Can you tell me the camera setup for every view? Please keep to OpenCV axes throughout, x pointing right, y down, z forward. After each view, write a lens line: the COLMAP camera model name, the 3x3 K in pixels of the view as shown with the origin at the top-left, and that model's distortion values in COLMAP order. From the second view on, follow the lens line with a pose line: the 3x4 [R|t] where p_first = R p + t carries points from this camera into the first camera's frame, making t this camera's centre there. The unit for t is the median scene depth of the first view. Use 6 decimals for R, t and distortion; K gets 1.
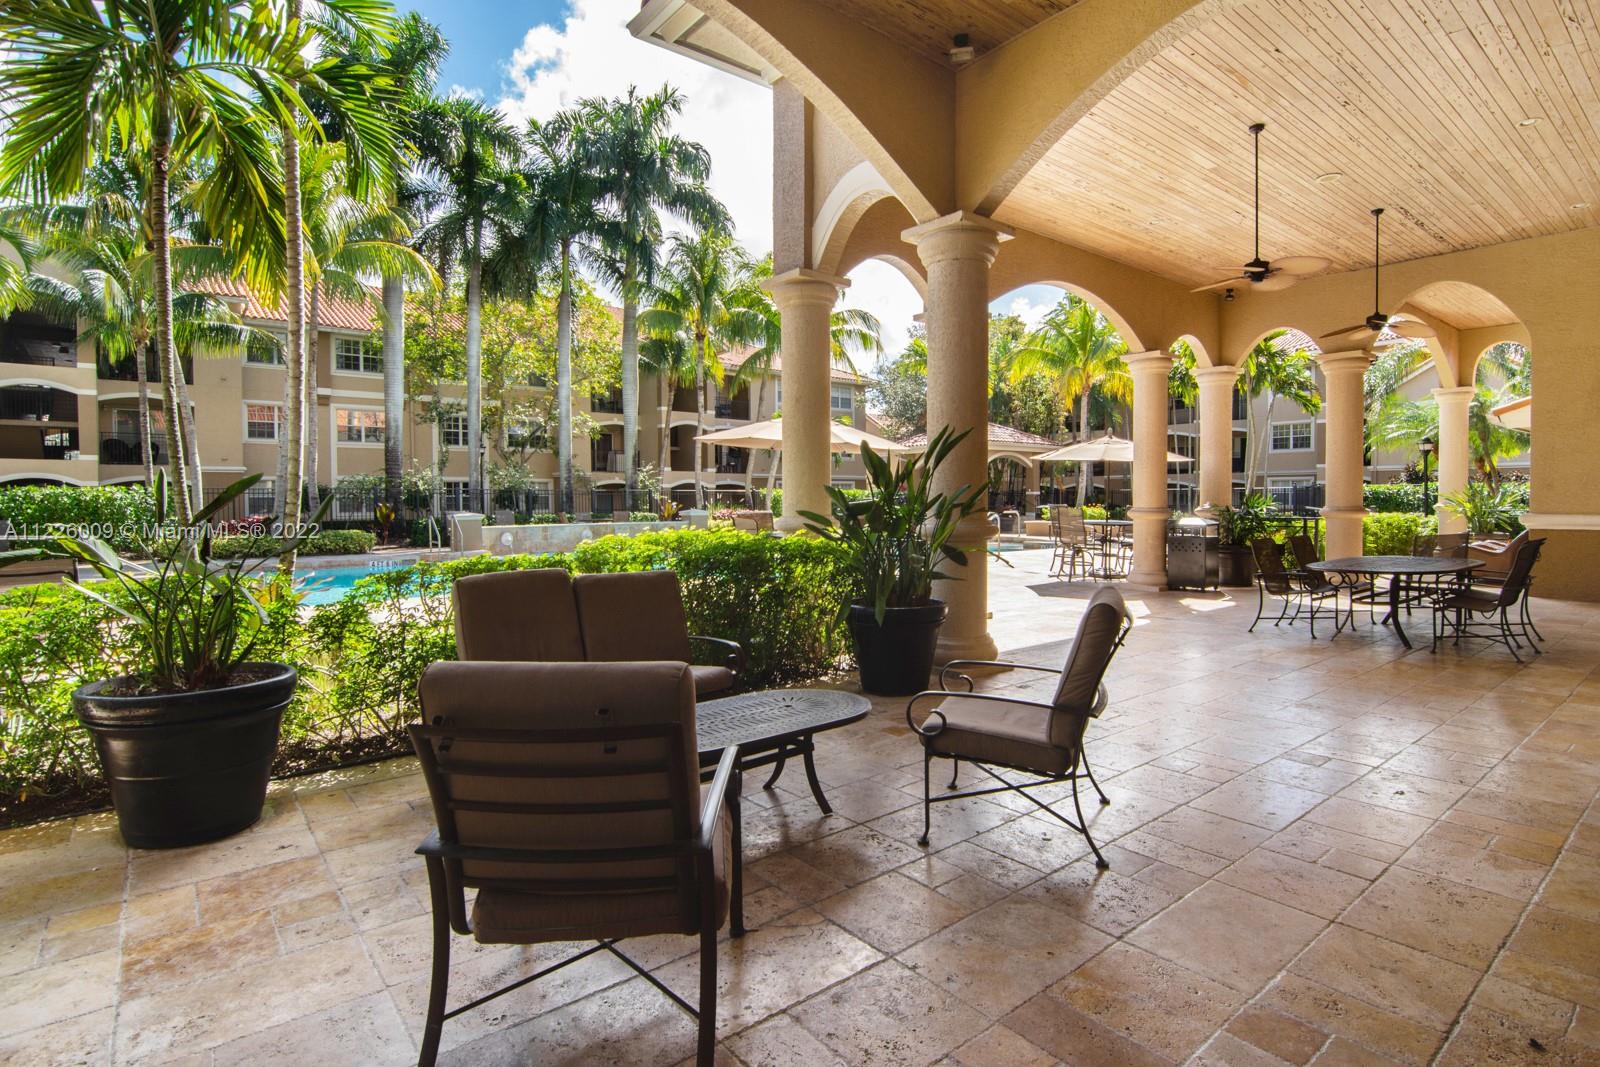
lens RADIAL K [[801.5, 0, 803.7], [0, 801.5, 526.4], [0, 0, 1]] dist [-0.000744, -0.016230]
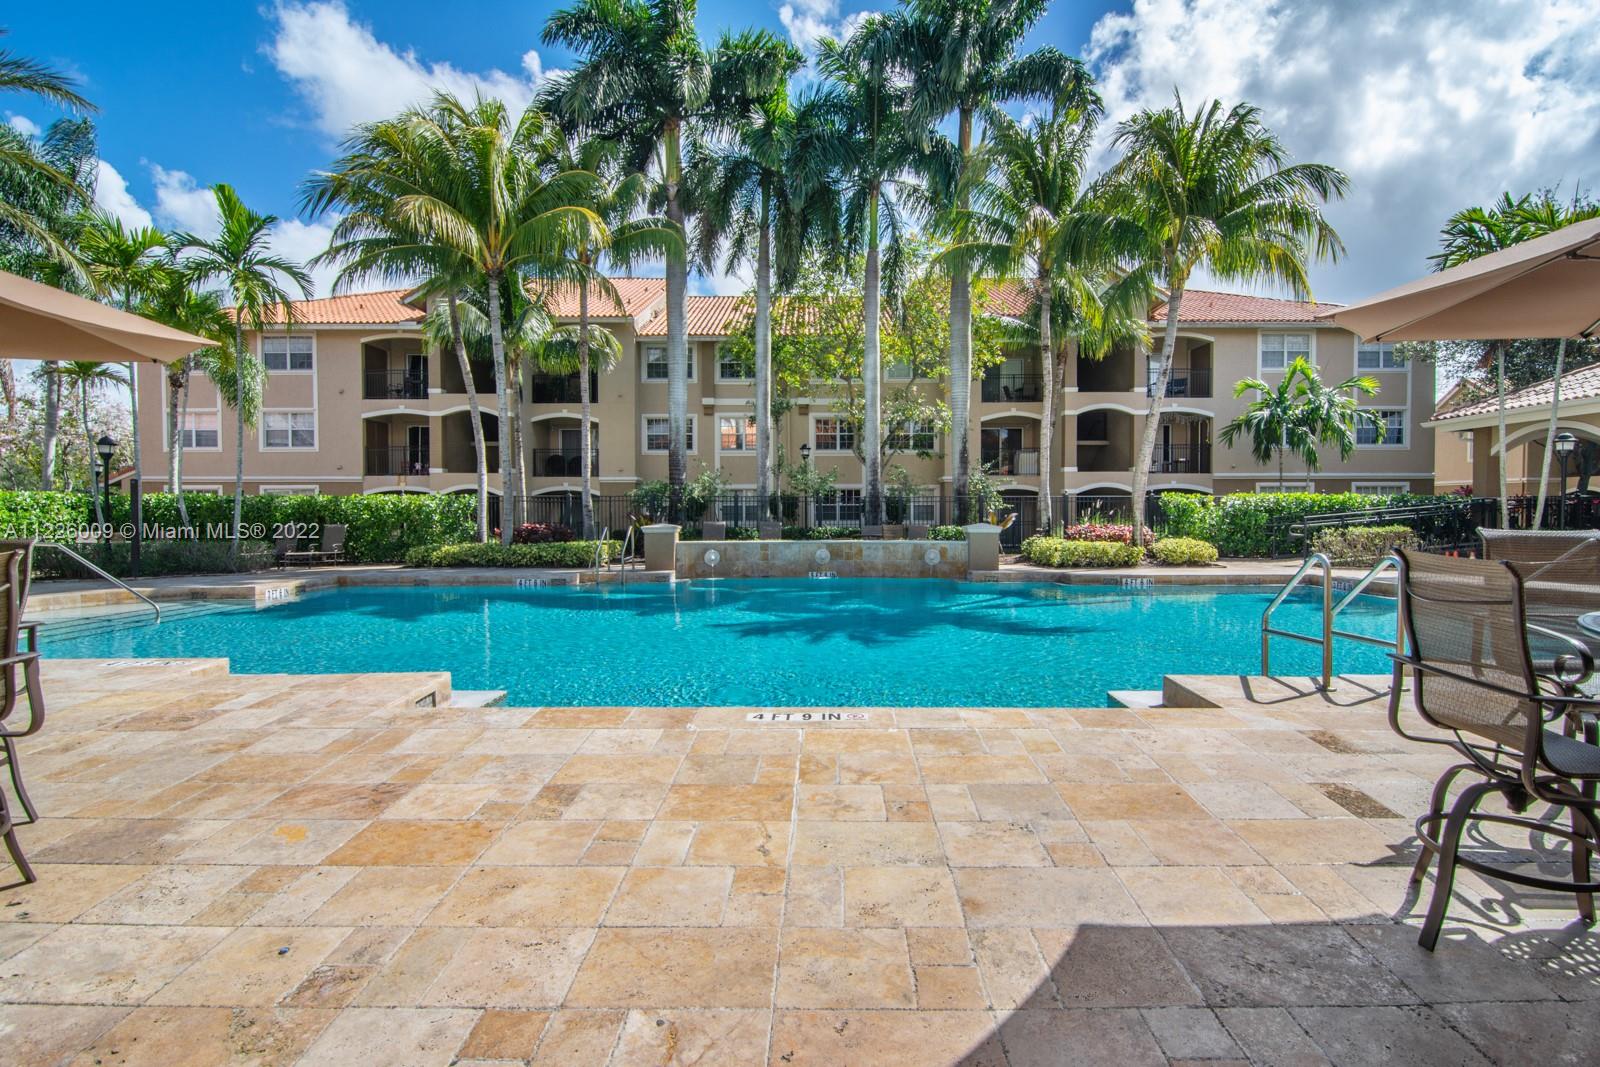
lens RADIAL K [[788.6, 0, 800.0], [0, 788.6, 533.5], [0, 0, 1]] dist [0.034670, -0.015000]
pose [[0.771320, 0.024042, -0.635993, 0.131628], [-0.025130, 0.999657, 0.007312, -0.010811], [0.635951, 0.010343, 0.771660, 0.300075]]
